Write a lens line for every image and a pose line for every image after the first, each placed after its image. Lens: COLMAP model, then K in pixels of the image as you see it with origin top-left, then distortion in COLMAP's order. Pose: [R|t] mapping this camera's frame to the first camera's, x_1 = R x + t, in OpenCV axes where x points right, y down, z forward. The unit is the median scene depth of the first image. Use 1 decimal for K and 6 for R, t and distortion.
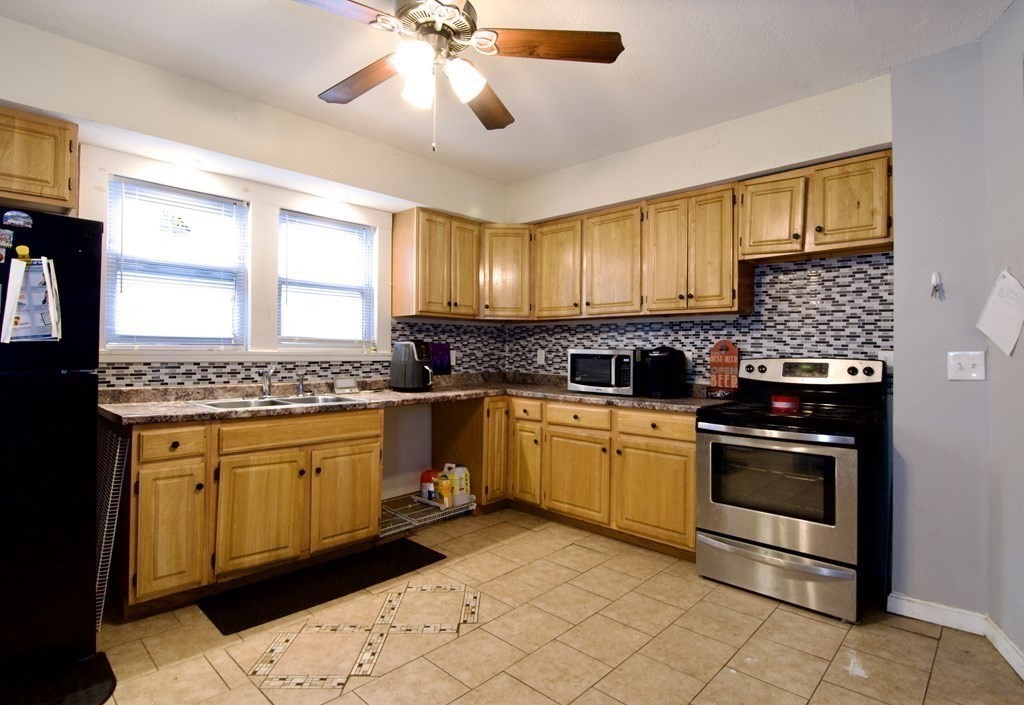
lens RADIAL K [[525.7, 0, 534.2], [0, 525.7, 347.1], [0, 0, 1]] dist [0.001459, -0.014930]
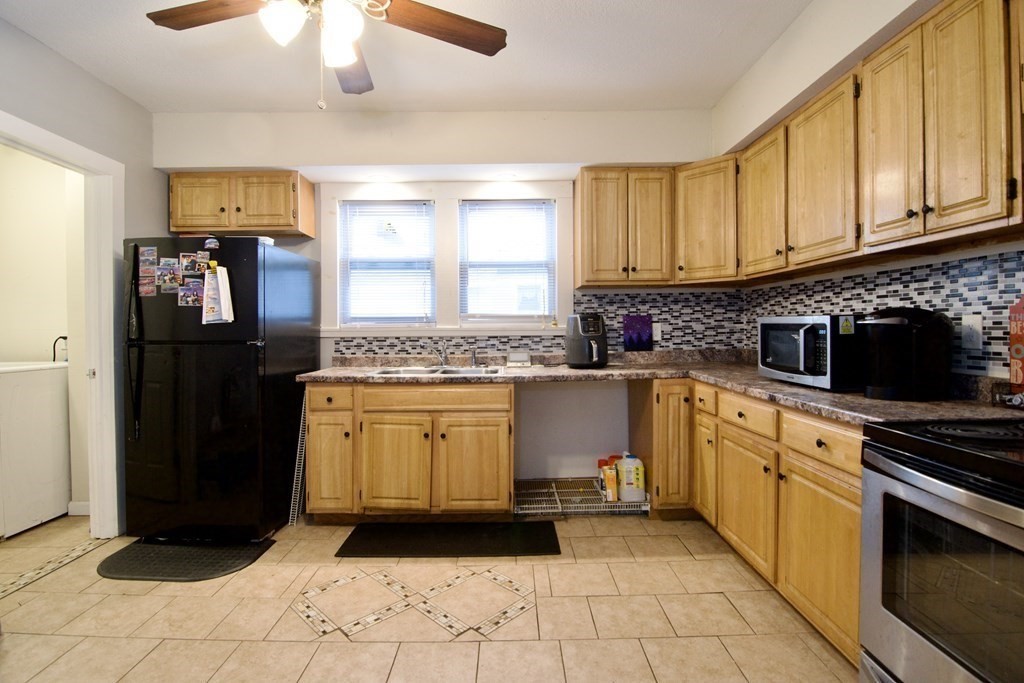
lens RADIAL K [[501.0, 0, 511.2], [0, 501.0, 336.3], [0, 0, 1]] dist [0.001435, -0.013563]
pose [[0.674509, -0.003246, -0.738259, 0.380623], [0.021531, 0.999651, 0.015276, 0.013530], [0.737952, -0.026199, 0.674344, 0.348739]]
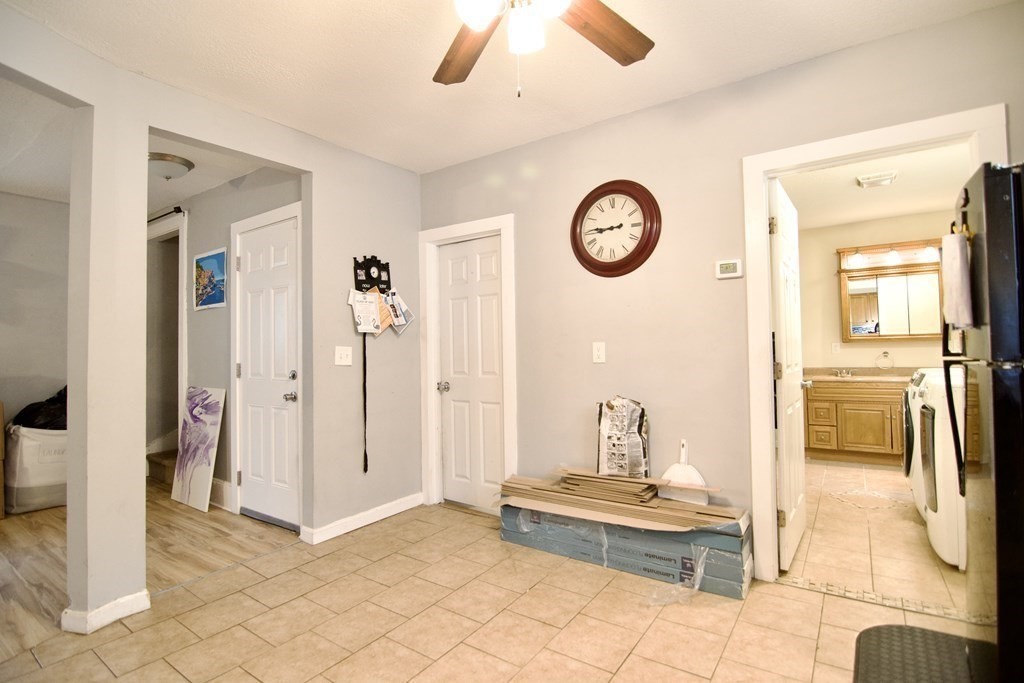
lens RADIAL K [[506.3, 0, 509.0], [0, 506.3, 336.4], [0, 0, 1]] dist [0.001664, -0.014890]
pose [[-0.992432, 0.007975, -0.122535, -0.039254], [0.013148, 0.999053, -0.041469, 0.013676], [0.122089, -0.042766, -0.991597, 0.967159]]
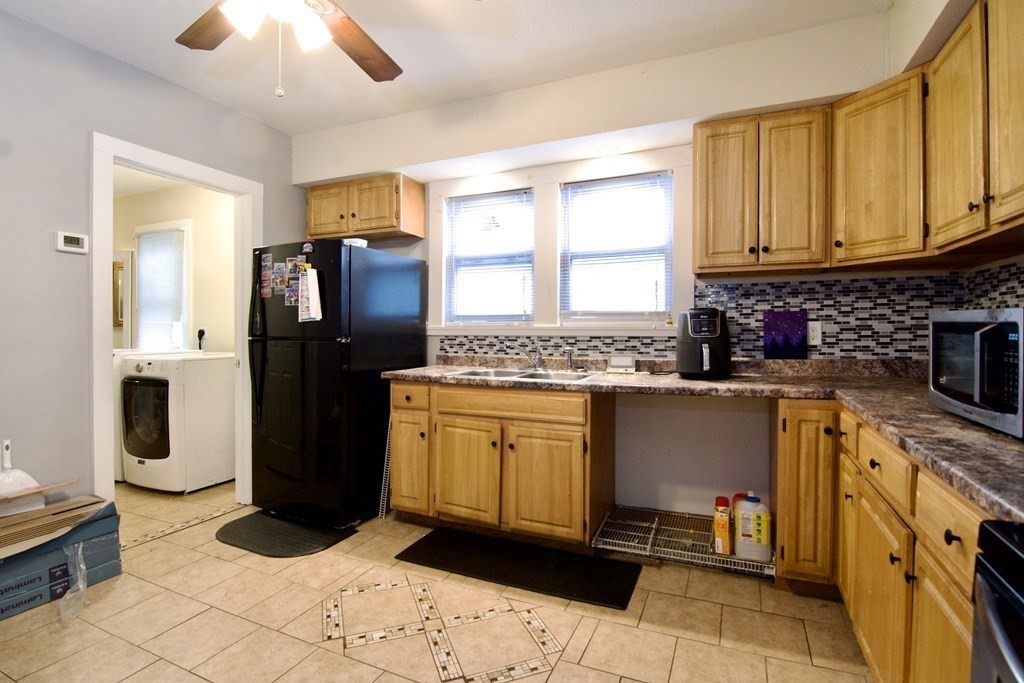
lens RADIAL K [[506.3, 0, 509.0], [0, 506.3, 336.4], [0, 0, 1]] dist [0.001664, -0.014890]
pose [[0.302293, 0.005085, -0.953202, 0.411250], [0.013850, 0.999857, 0.009727, 0.017453], [0.953114, -0.016142, 0.302179, 0.605320]]
